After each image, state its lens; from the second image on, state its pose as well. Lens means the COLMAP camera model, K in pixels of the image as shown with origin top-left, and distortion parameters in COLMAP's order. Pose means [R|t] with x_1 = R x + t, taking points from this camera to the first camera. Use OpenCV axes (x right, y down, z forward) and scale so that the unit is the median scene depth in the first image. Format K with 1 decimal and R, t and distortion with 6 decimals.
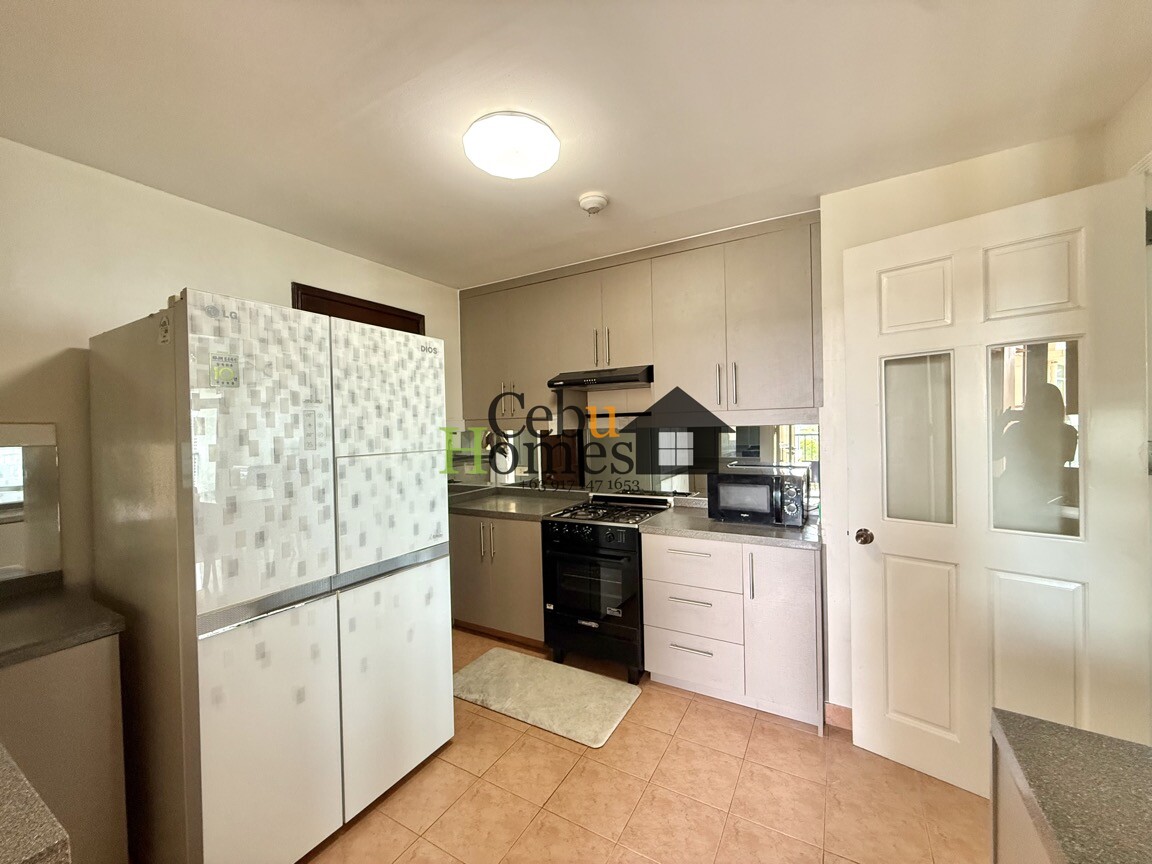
lens RADIAL K [[460.7, 0, 575.0], [0, 460.7, 432.2], [0, 0, 1]] dist [0.006103, -0.000417]
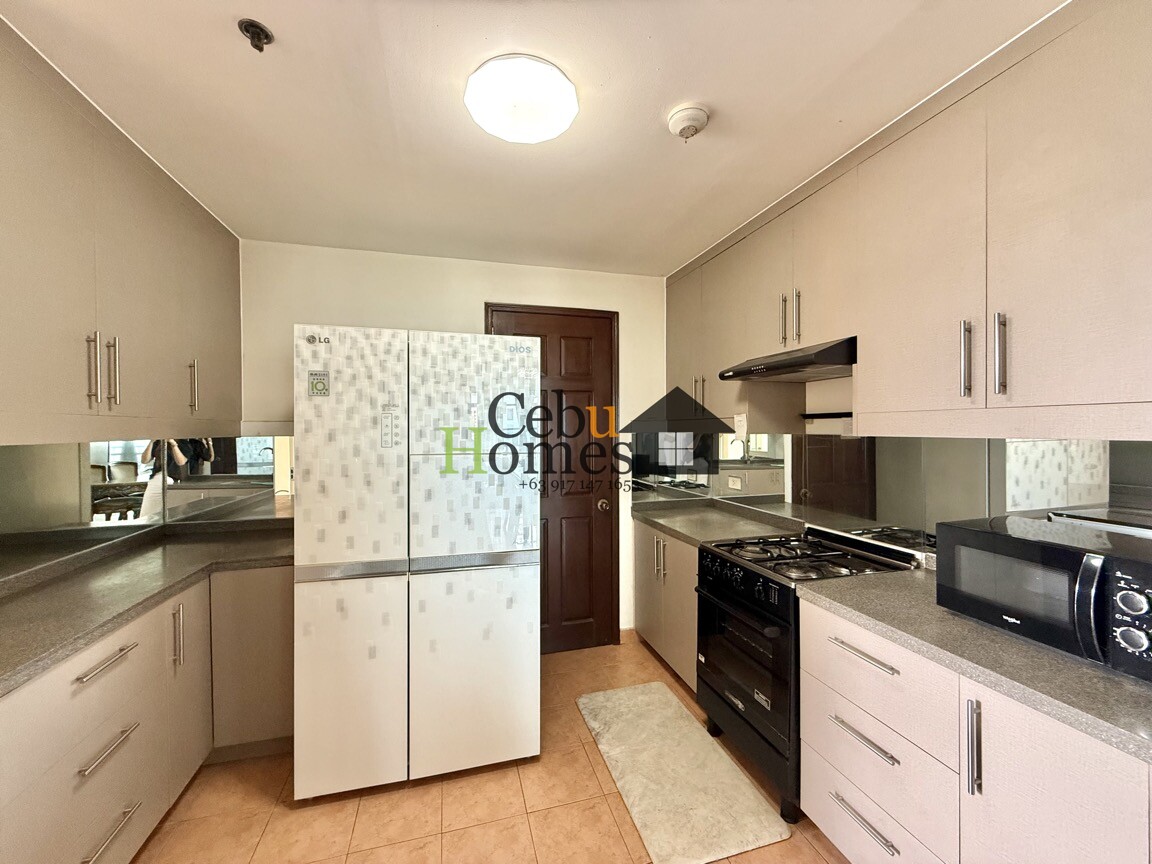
lens RADIAL K [[460.7, 0, 574.6], [0, 460.7, 431.6], [0, 0, 1]] dist [0.006103, -0.000417]
pose [[0.716334, 0.026847, -0.697240, 0.523544], [-0.022000, 0.999632, 0.015888, -0.027087], [0.697410, 0.003958, 0.716661, 0.444585]]
